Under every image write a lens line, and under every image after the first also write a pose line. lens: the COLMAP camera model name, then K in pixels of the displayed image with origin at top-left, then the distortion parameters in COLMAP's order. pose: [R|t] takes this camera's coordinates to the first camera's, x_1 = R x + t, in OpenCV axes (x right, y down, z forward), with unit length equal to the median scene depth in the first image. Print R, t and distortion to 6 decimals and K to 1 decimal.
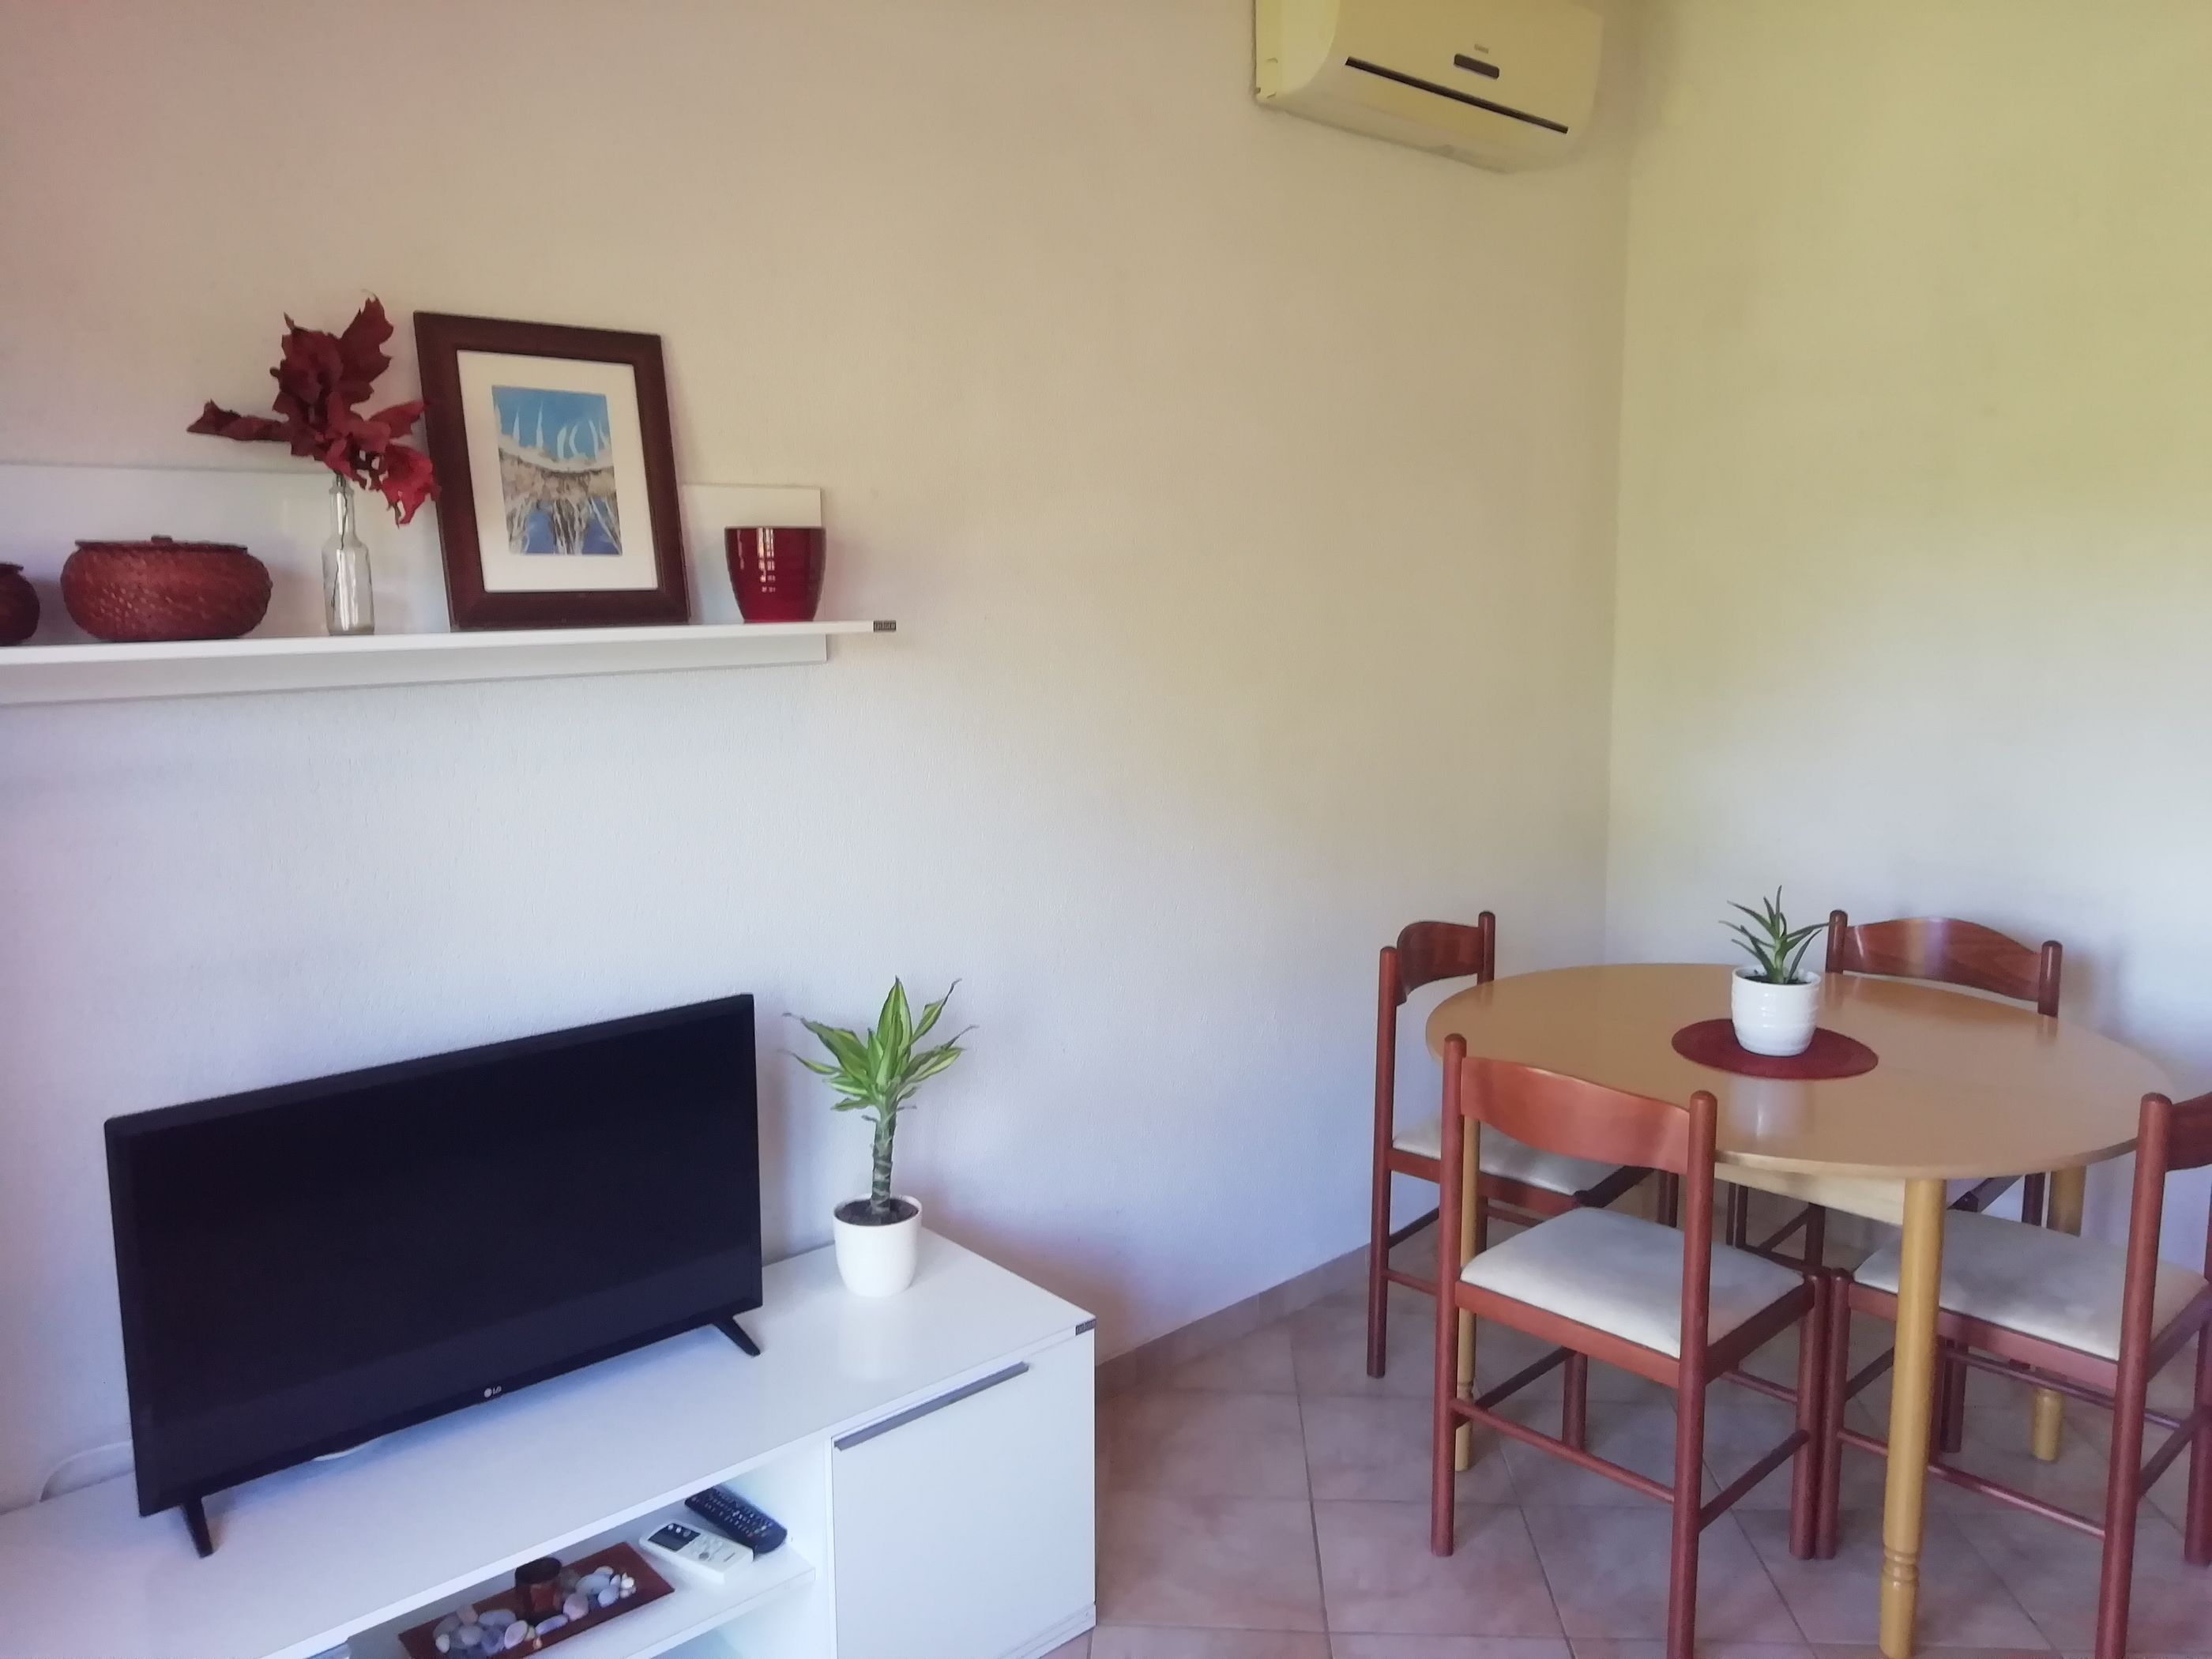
lens RADIAL K [[1649.0, 0, 1121.9], [0, 1649.0, 818.8], [0, 0, 1]] dist [0.010334, -0.003329]
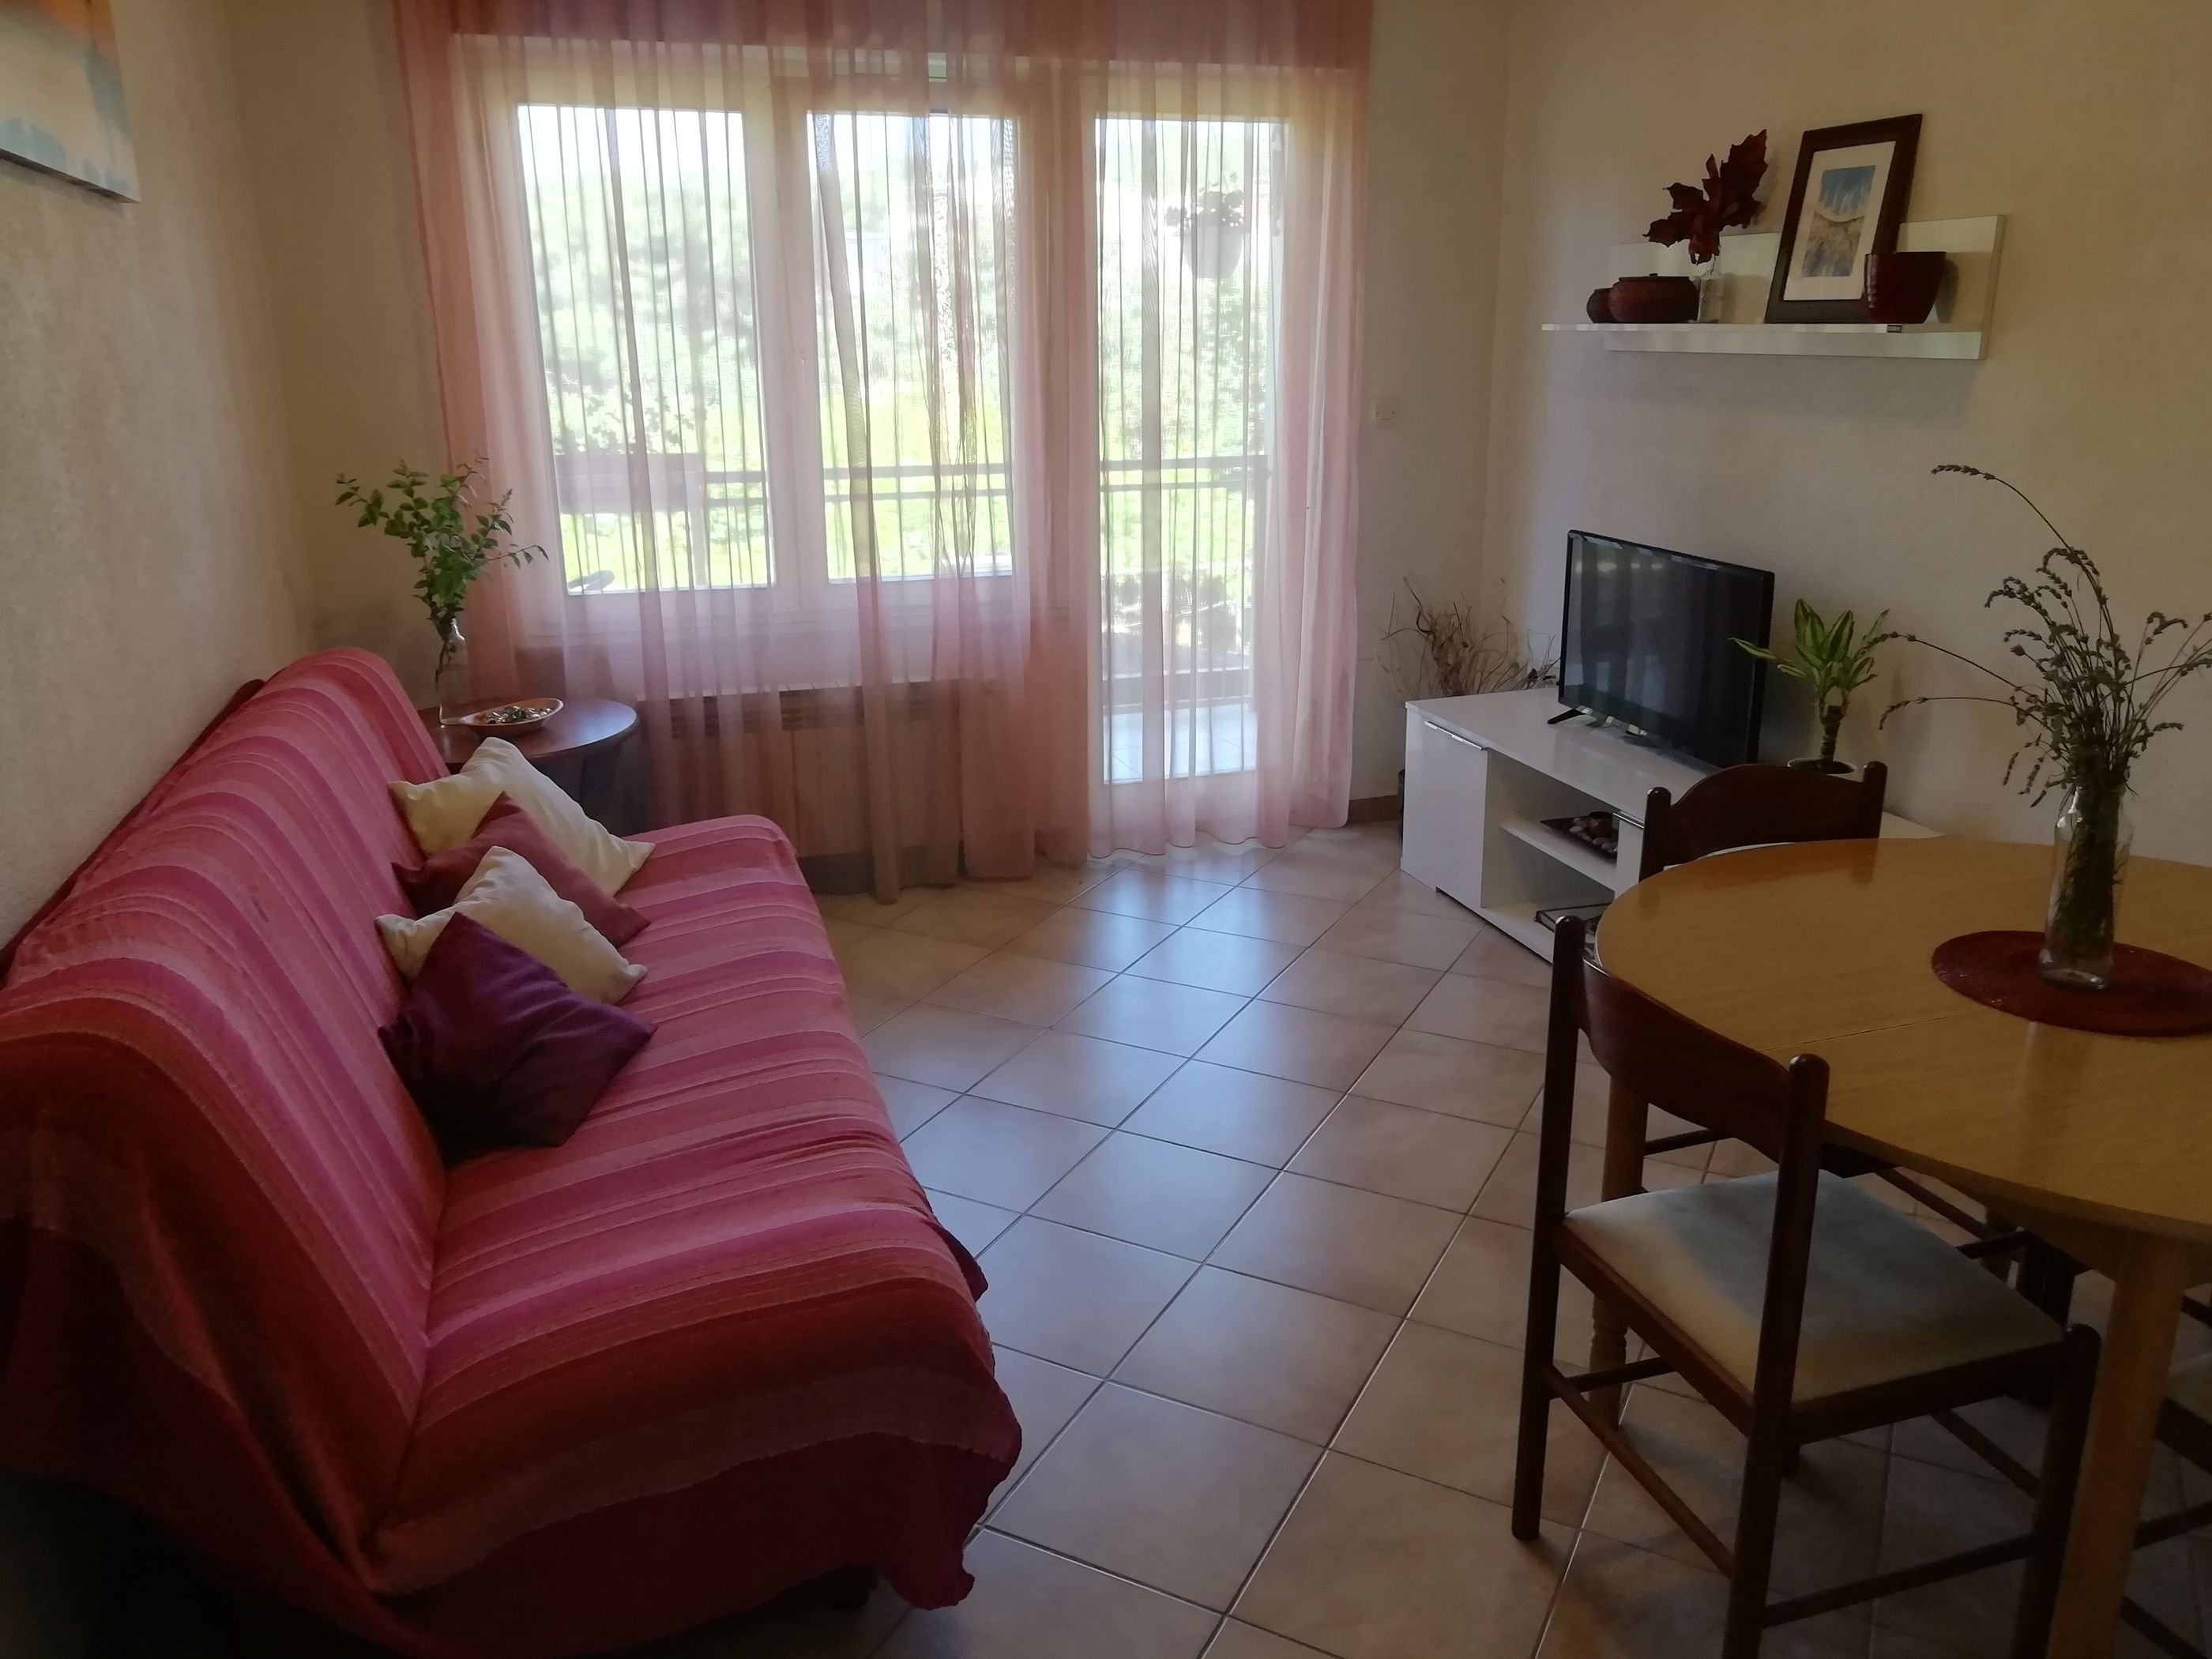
lens RADIAL K [[1649.0, 0, 1121.9], [0, 1649.0, 818.8], [0, 0, 1]] dist [0.010334, -0.003329]
pose [[-0.424295, 0.274429, -0.862938, 1.441974], [-0.123996, 0.926387, 0.355574, -0.155869], [0.896994, 0.257869, -0.359033, 1.081001]]
